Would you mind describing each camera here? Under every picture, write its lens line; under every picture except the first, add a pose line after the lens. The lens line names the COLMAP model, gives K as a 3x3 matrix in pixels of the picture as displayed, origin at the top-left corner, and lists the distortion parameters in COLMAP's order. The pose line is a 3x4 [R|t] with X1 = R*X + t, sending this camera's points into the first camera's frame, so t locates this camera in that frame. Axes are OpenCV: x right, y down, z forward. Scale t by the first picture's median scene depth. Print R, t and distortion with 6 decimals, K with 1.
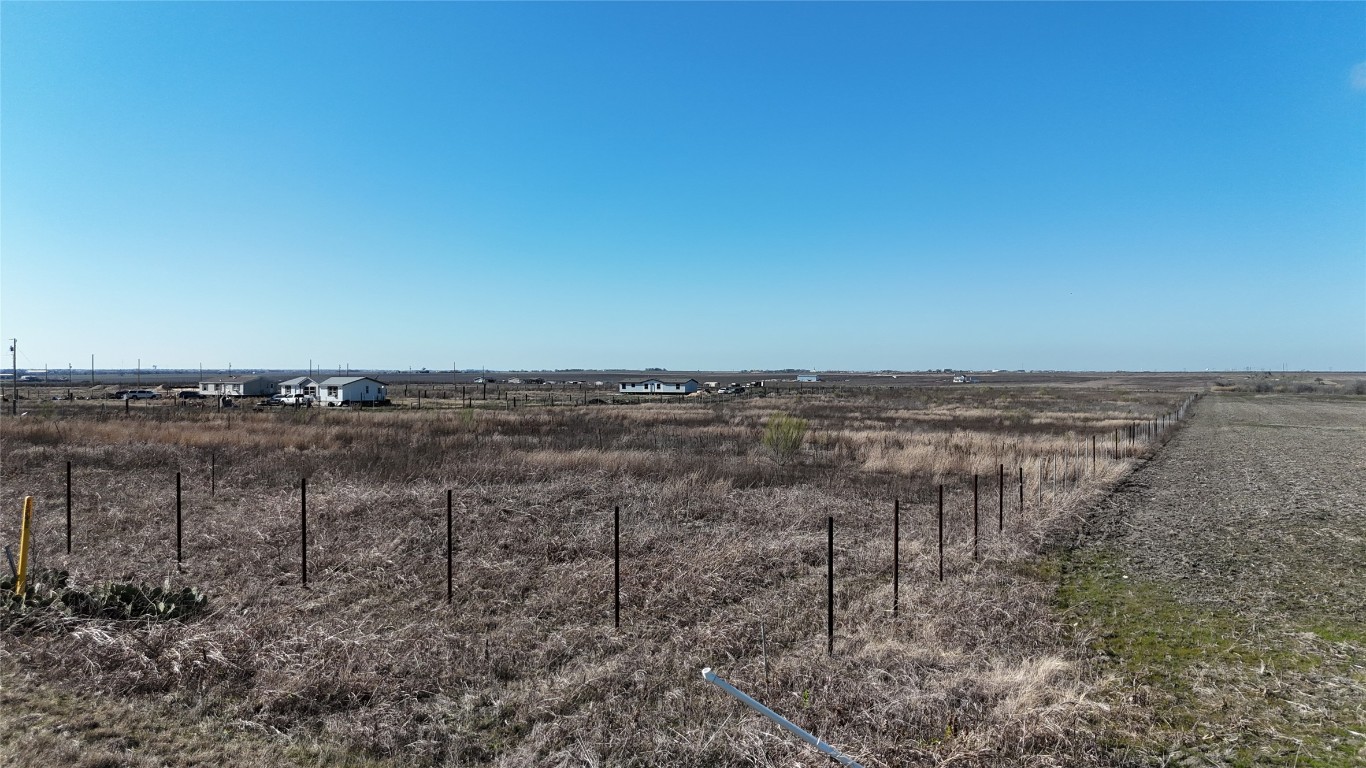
lens RADIAL K [[988.9, 0, 675.7], [0, 988.9, 383.8], [0, 0, 1]] dist [0.052758, -0.048998]
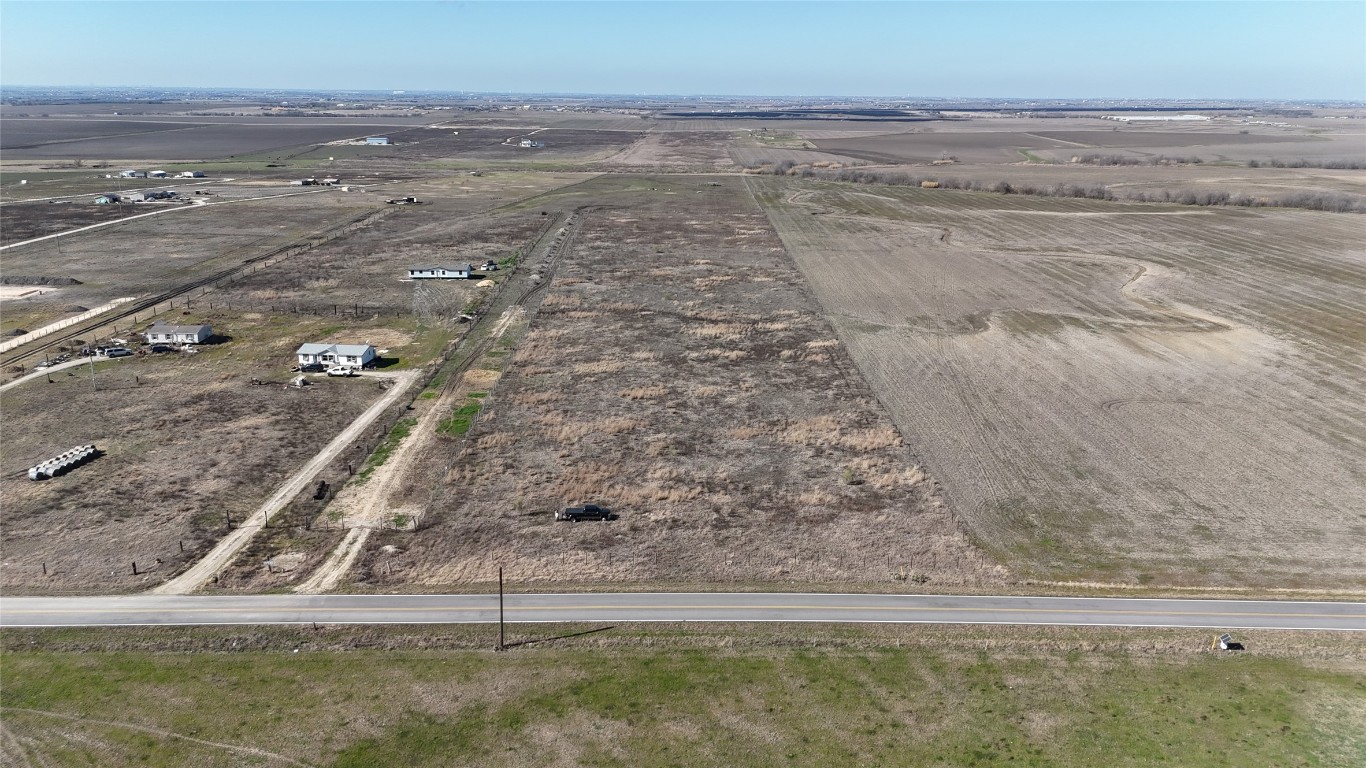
lens RADIAL K [[988.9, 0, 676.3], [0, 988.9, 375.2], [0, 0, 1]] dist [0.052758, -0.048998]
pose [[0.892199, -0.120050, 0.435396, -0.447135], [0.001952, 0.965042, 0.262088, -0.283819], [-0.451639, -0.232985, 0.861244, -0.400425]]
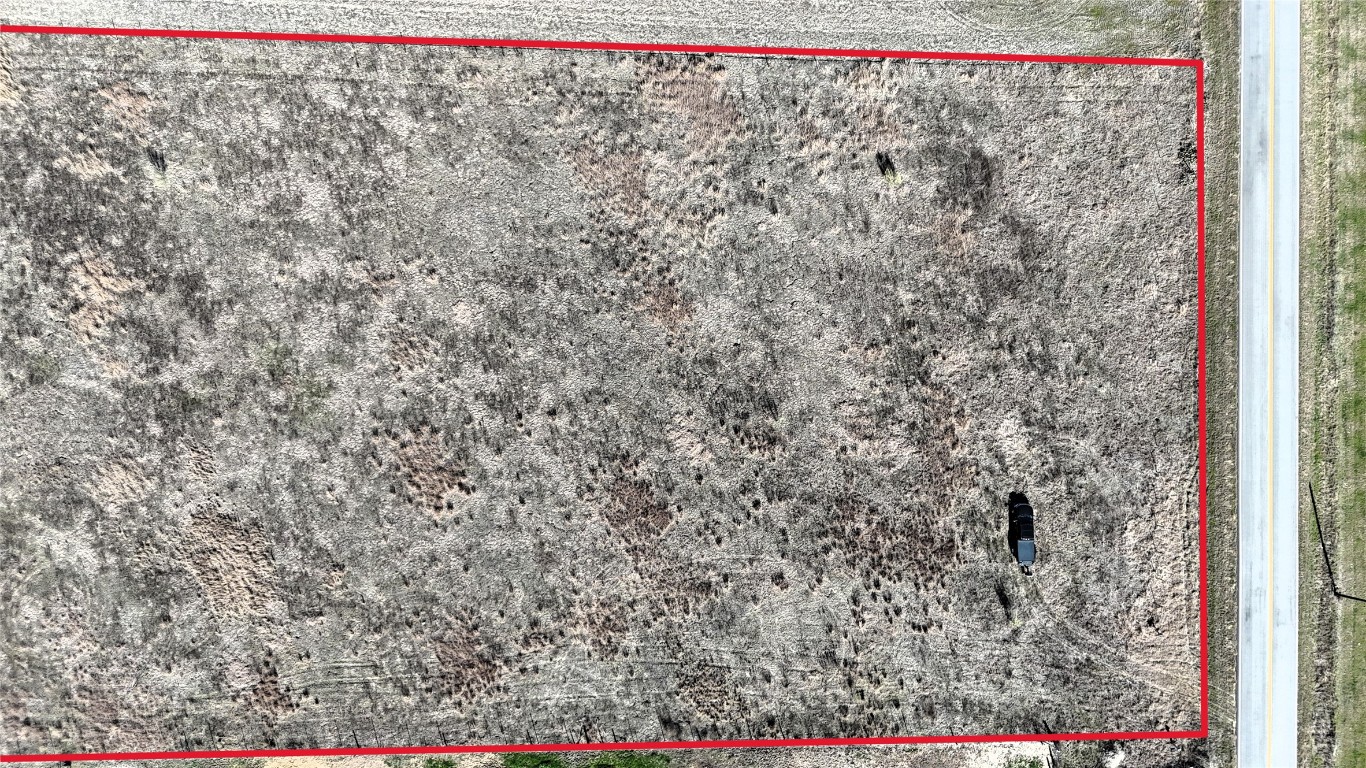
lens RADIAL K [[988.9, 0, 683.2], [0, 988.9, 385.4], [0, 0, 1]] dist [0.052758, -0.048998]
pose [[-0.436689, -0.899504, 0.013976, -0.037039], [-0.004284, 0.017614, 0.999836, -0.575574], [-0.899602, 0.436557, -0.011545, 0.395496]]
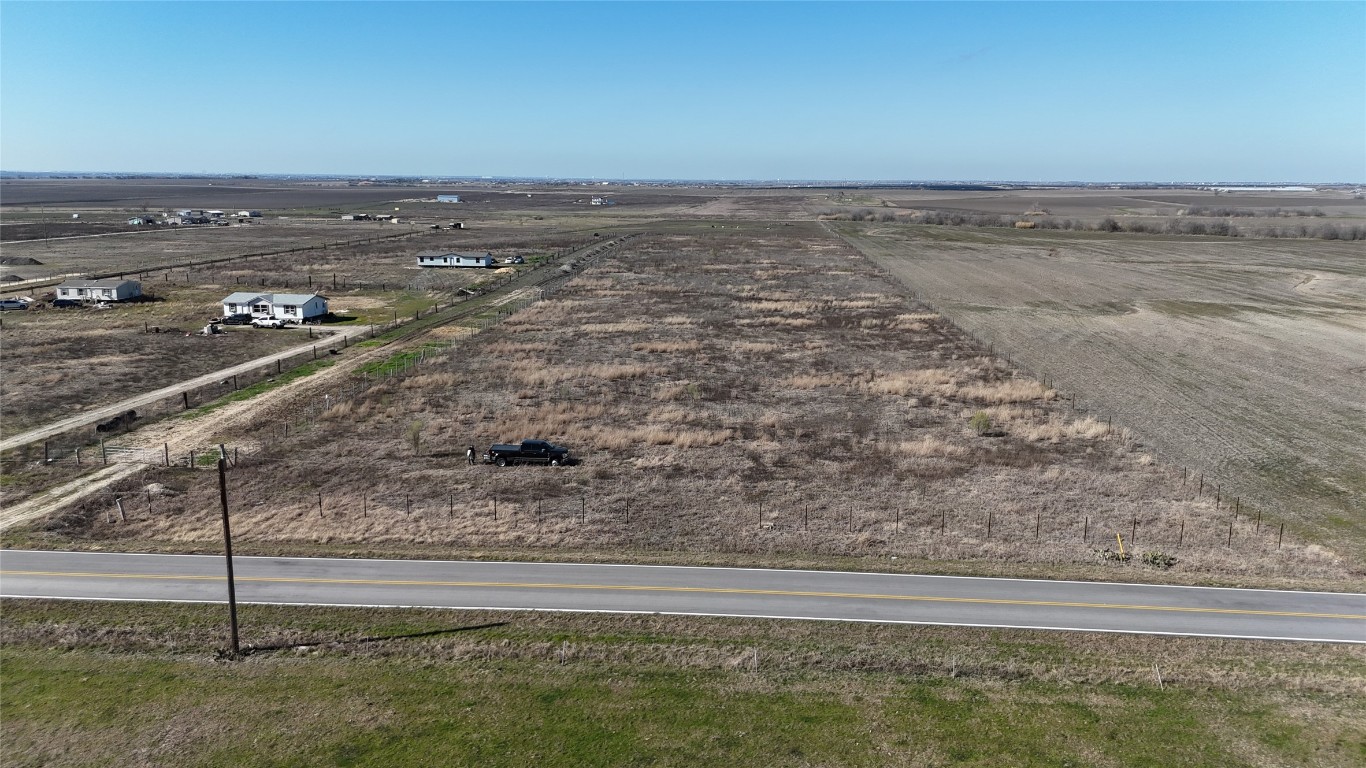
lens RADIAL K [[988.9, 0, 681.7], [0, 988.9, 383.9], [0, 0, 1]] dist [0.052758, -0.048998]
pose [[0.922353, -0.072913, 0.379405, -0.294411], [-0.001135, 0.981514, 0.191385, -0.100272], [-0.386346, -0.176955, 0.905220, -0.162559]]
